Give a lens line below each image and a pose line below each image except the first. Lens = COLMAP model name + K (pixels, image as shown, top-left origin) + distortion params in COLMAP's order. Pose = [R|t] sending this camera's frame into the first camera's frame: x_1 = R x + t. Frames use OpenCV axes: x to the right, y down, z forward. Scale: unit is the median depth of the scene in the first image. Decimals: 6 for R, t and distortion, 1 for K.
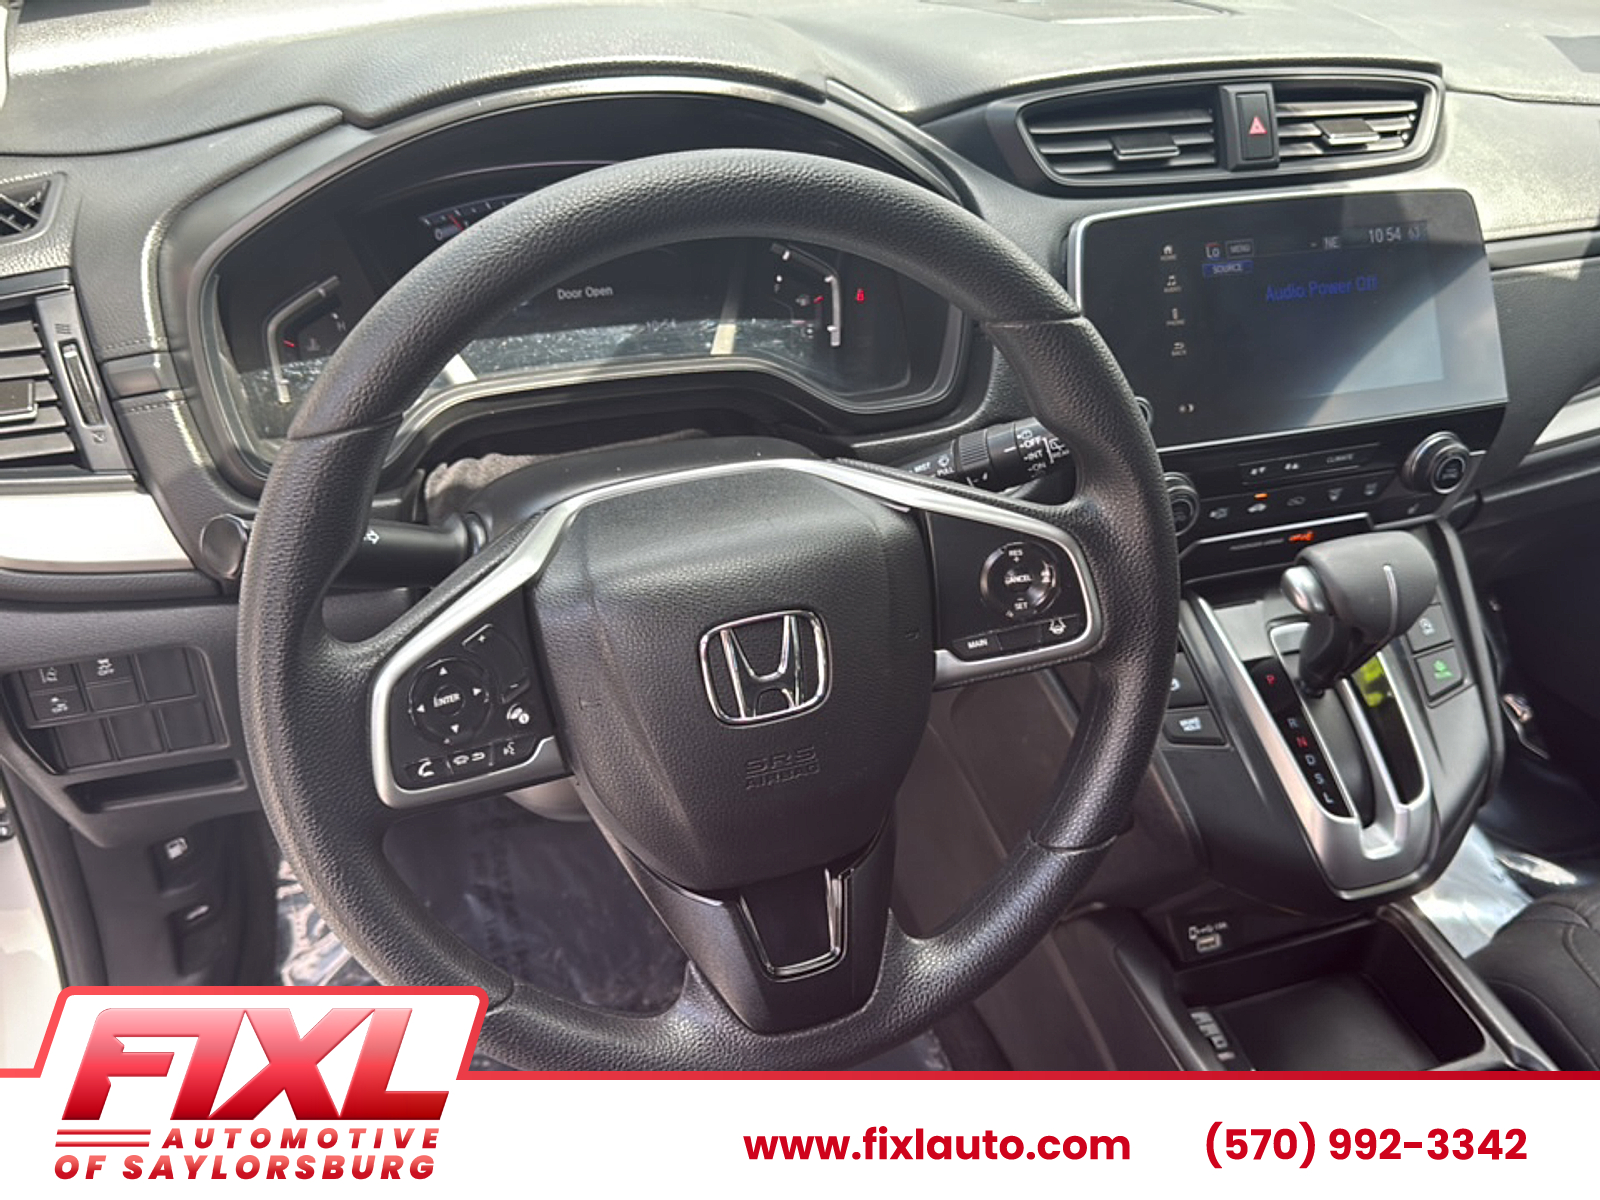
lens RADIAL K [[1446.2, 0, 791.6], [0, 1446.2, 615.1], [0, 0, 1]] dist [0.180166, -0.438510]
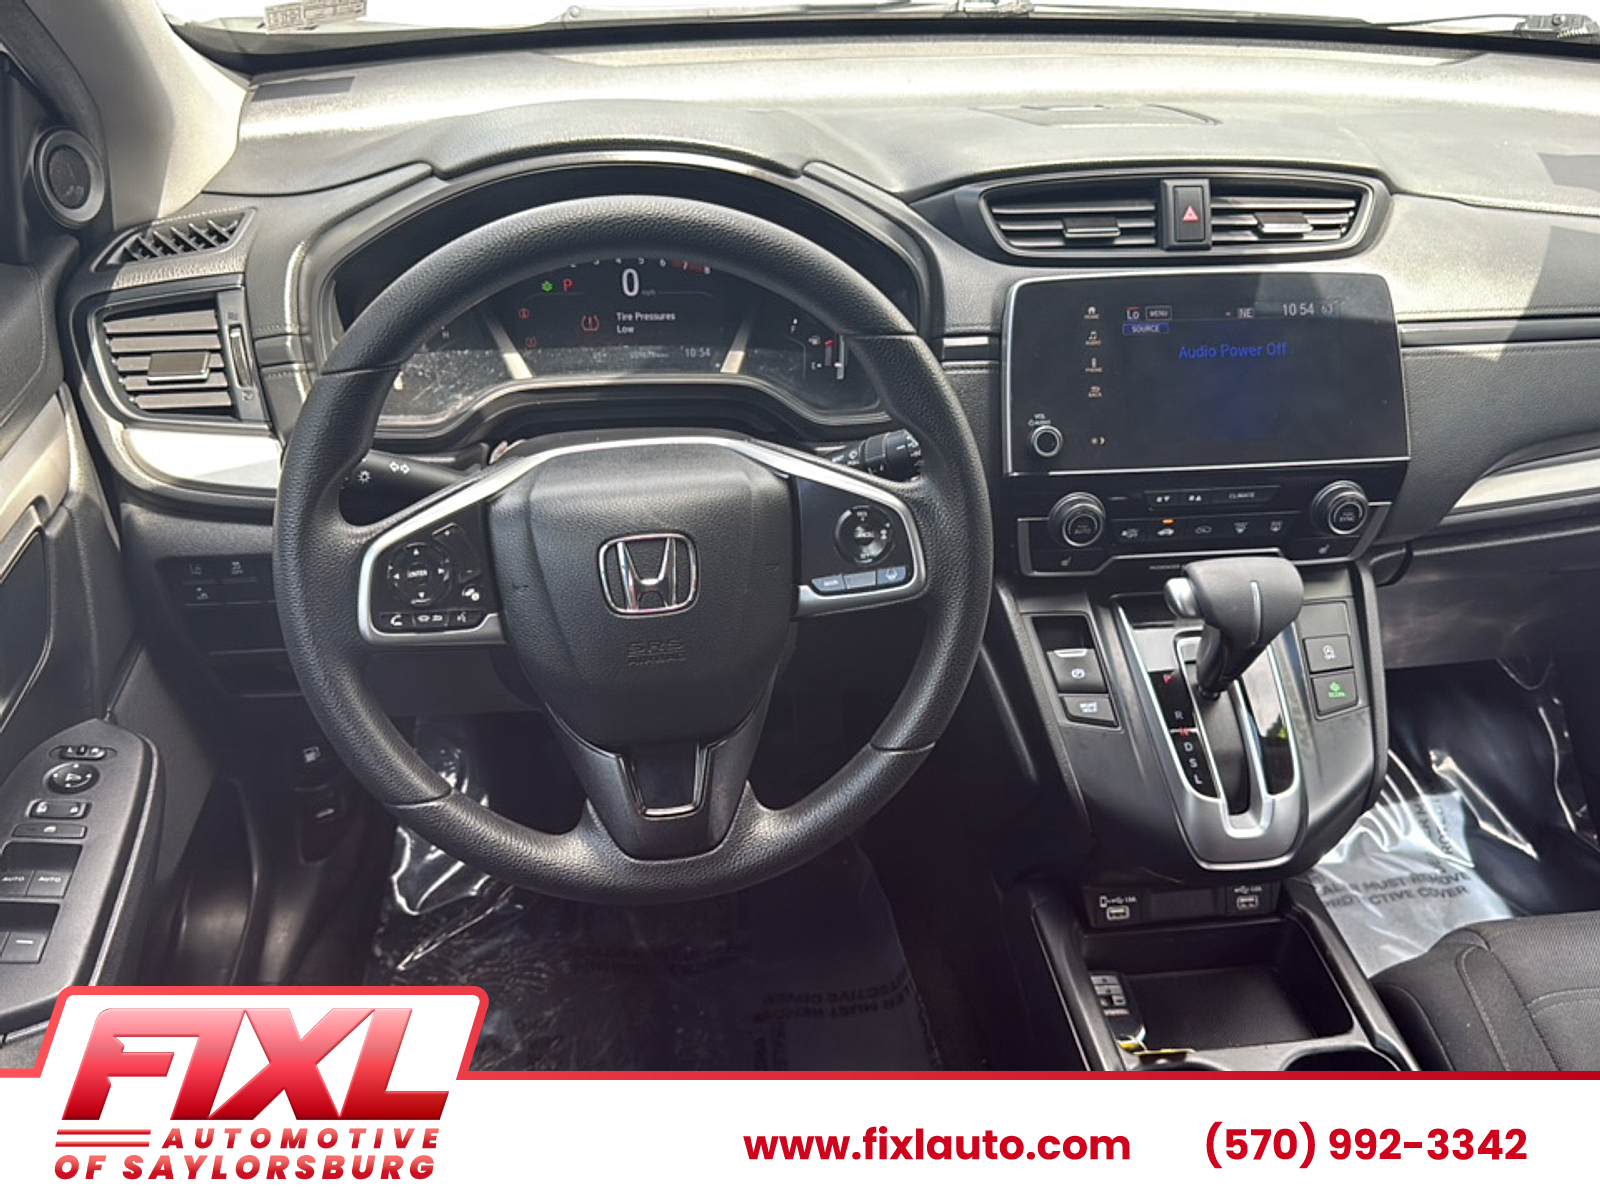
lens RADIAL K [[1446.2, 0, 791.6], [0, 1446.2, 615.1], [0, 0, 1]] dist [0.180166, -0.438510]
pose [[0.980751, 0.087897, -0.174361, 0.241835], [-0.099467, 0.993305, -0.058752, 0.095972], [0.168029, 0.074964, 0.982928, -0.208911]]
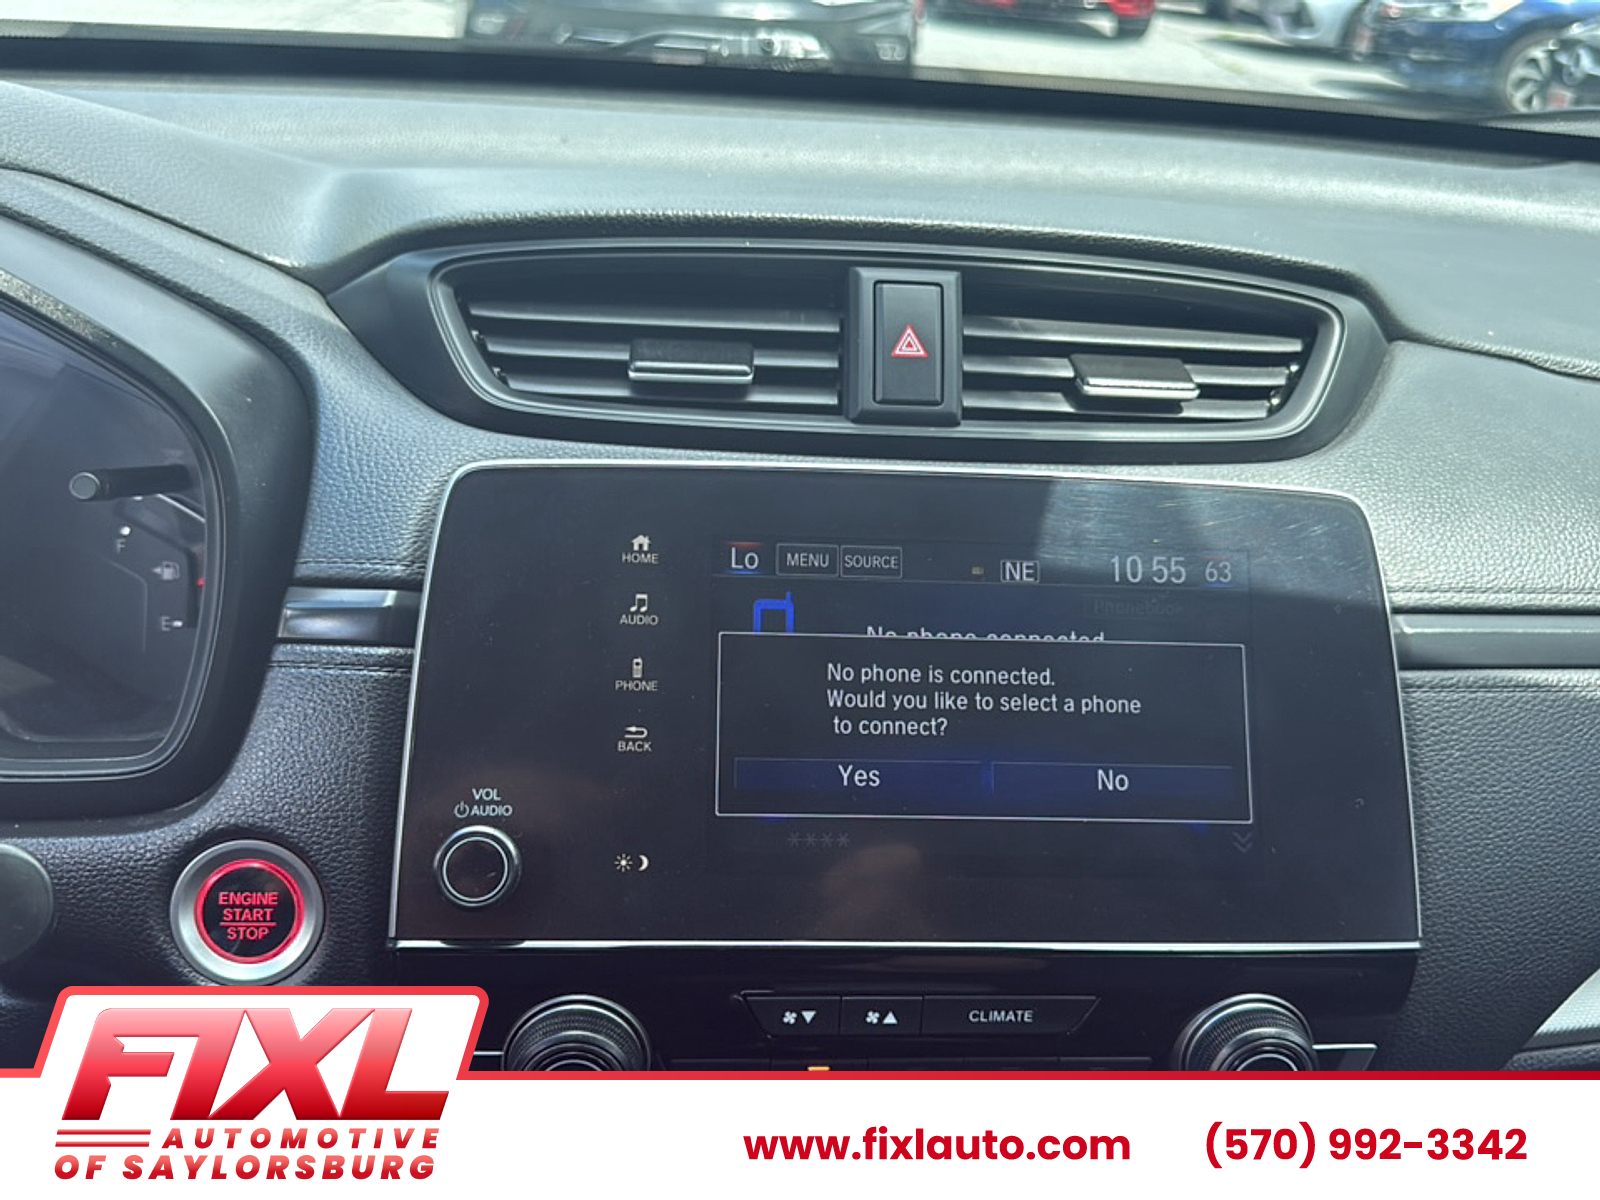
lens RADIAL K [[1459.3, 0, 798.6], [0, 1459.3, 615.9], [0, 0, 1]] dist [0.177594, -0.459424]
pose [[0.969404, 0.113206, -0.217807, 0.413611], [-0.157509, 0.967420, -0.198213, -0.131241], [0.188272, 0.226455, 0.955653, 0.527353]]
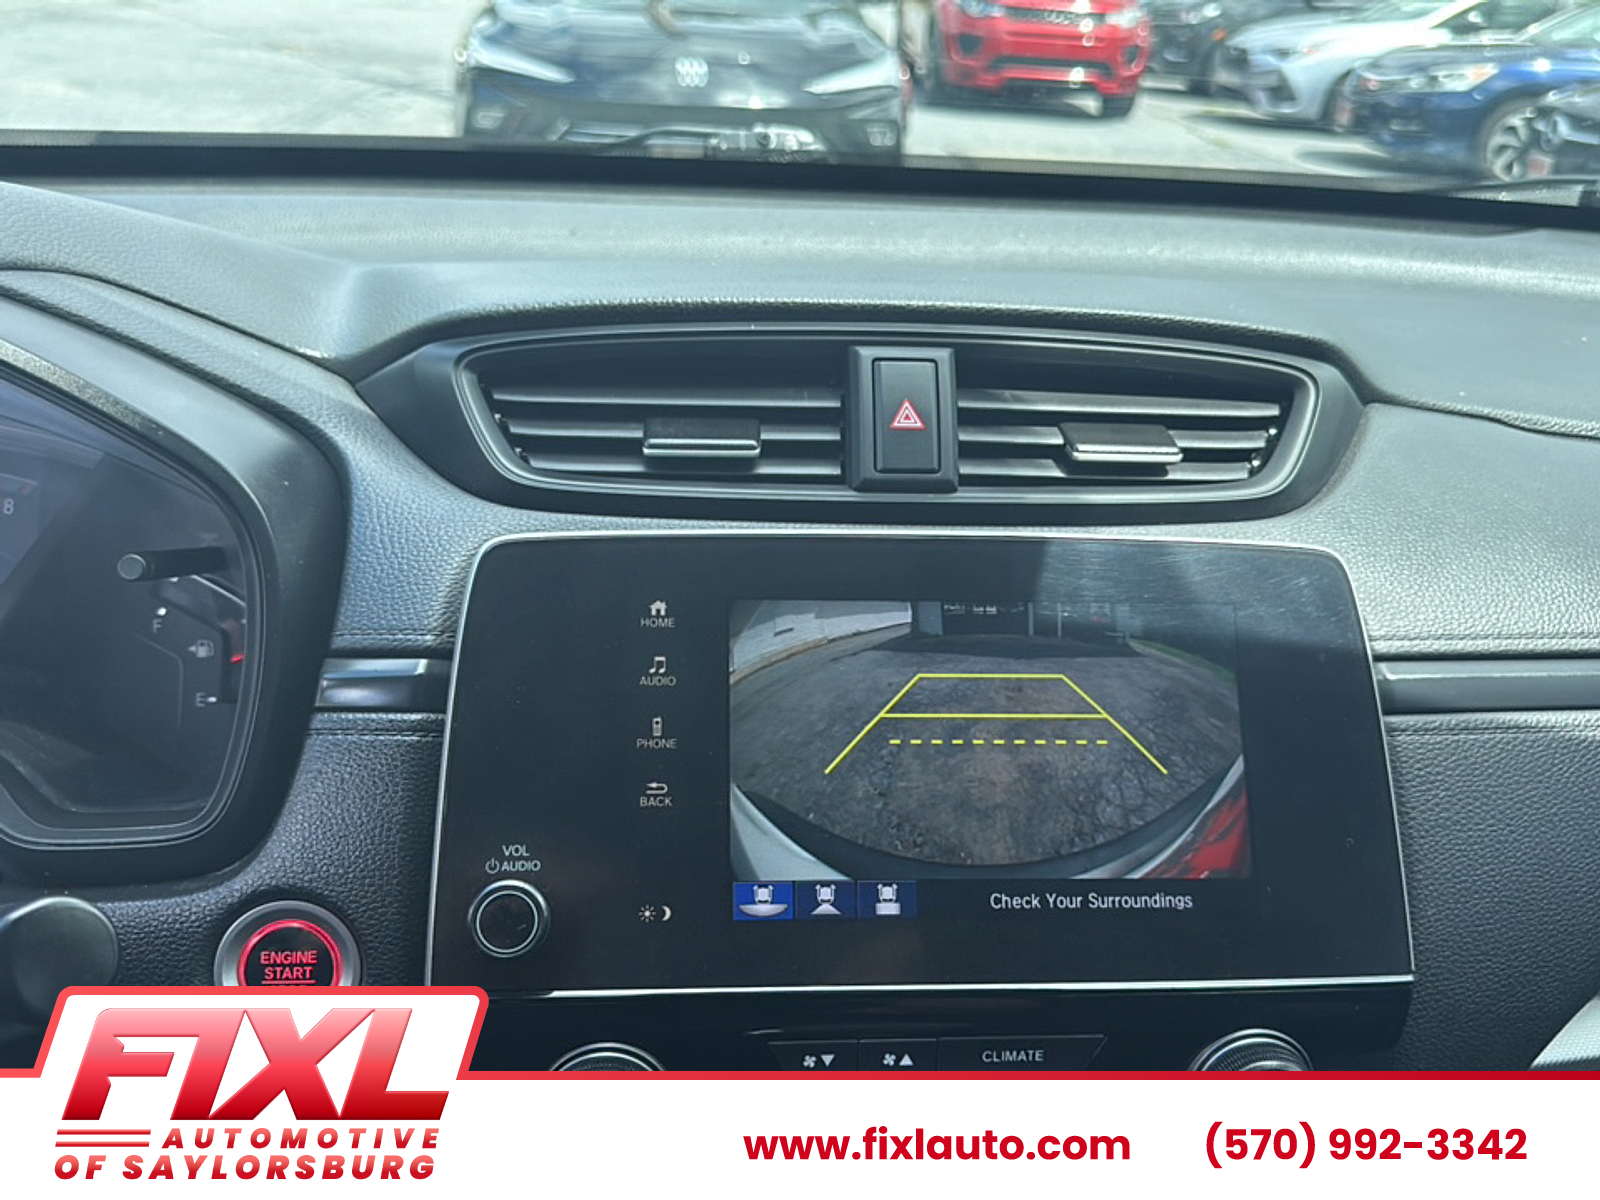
lens RADIAL K [[1459.3, 0, 798.6], [0, 1459.3, 615.9], [0, 0, 1]] dist [0.177594, -0.459424]
pose [[0.971085, 0.079967, -0.224945, 0.417780], [-0.136251, 0.959350, -0.247151, -0.119866], [0.196037, 0.270653, 0.942505, 0.502730]]
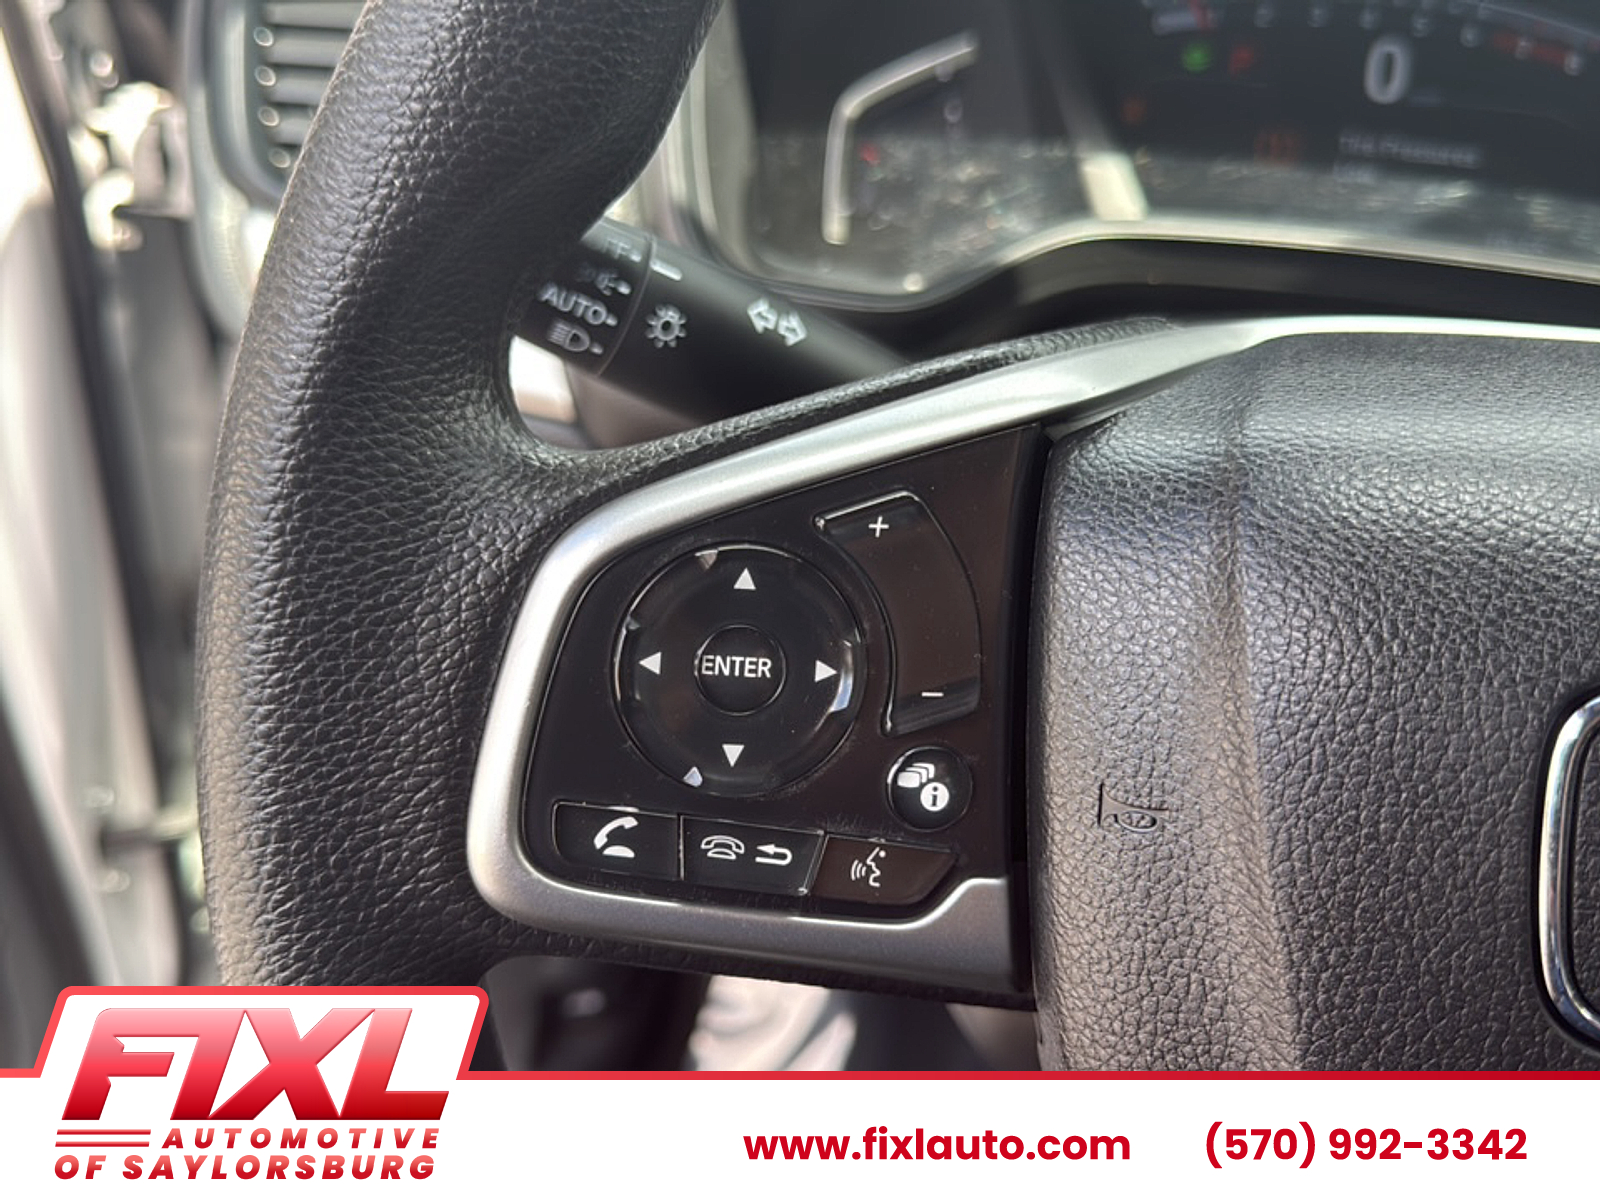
lens RADIAL K [[1459.3, 0, 798.6], [0, 1459.3, 615.9], [0, 0, 1]] dist [0.177594, -0.459424]
pose [[0.865771, 0.255217, -0.430471, -0.050411], [-0.306154, 0.950551, -0.052181, 0.040092], [0.395867, 0.176967, 0.901095, 0.458626]]
